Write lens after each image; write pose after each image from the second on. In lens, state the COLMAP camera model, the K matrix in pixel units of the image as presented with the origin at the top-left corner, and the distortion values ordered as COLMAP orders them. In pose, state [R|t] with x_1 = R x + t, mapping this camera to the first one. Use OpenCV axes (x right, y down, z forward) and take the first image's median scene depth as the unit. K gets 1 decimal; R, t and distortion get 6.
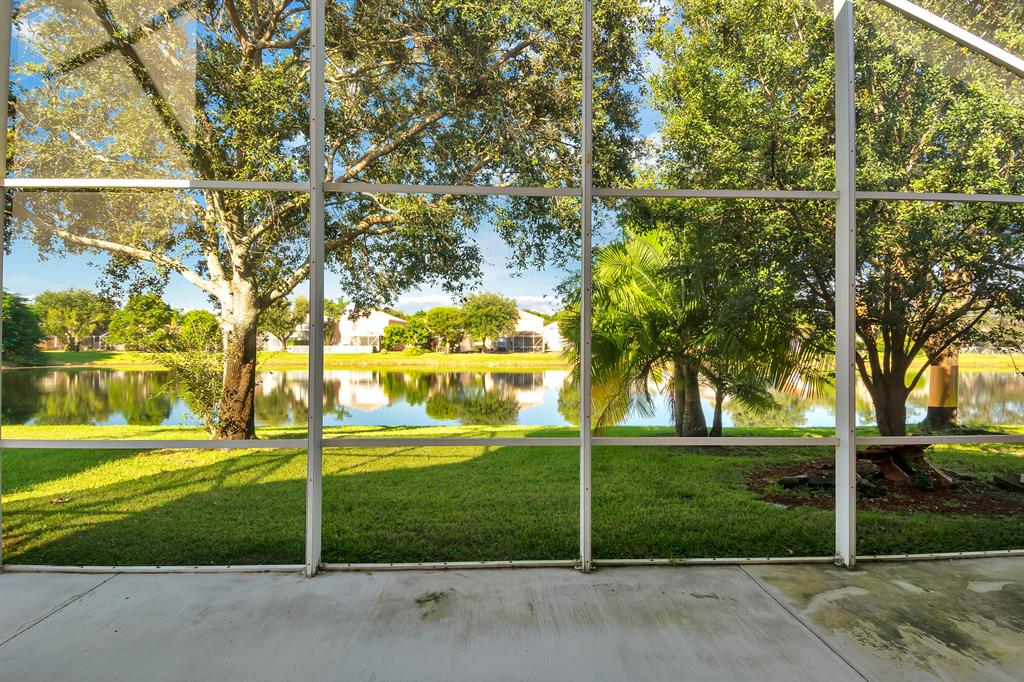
lens RADIAL K [[550.2, 0, 519.5], [0, 550.2, 339.9], [0, 0, 1]] dist [0.032325, -0.043676]
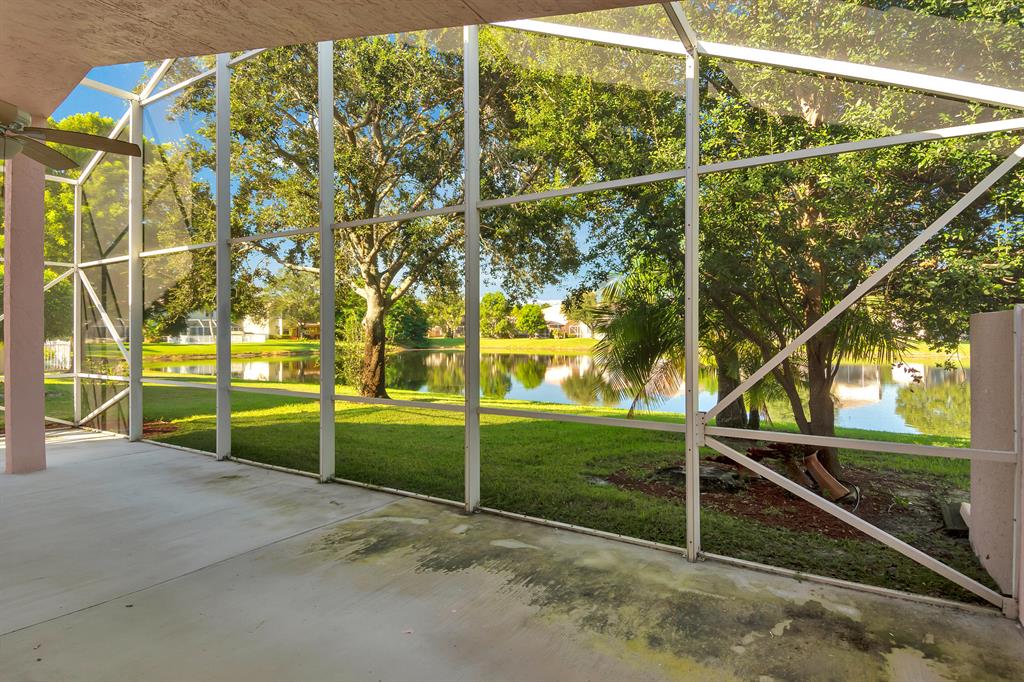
lens RADIAL K [[550.2, 0, 519.5], [0, 550.2, 339.9], [0, 0, 1]] dist [0.032325, -0.043676]
pose [[0.826874, 0.005167, -0.562364, 1.361400], [0.007338, 0.999774, 0.019975, 0.010600], [0.562340, -0.020643, 0.826648, 0.076210]]
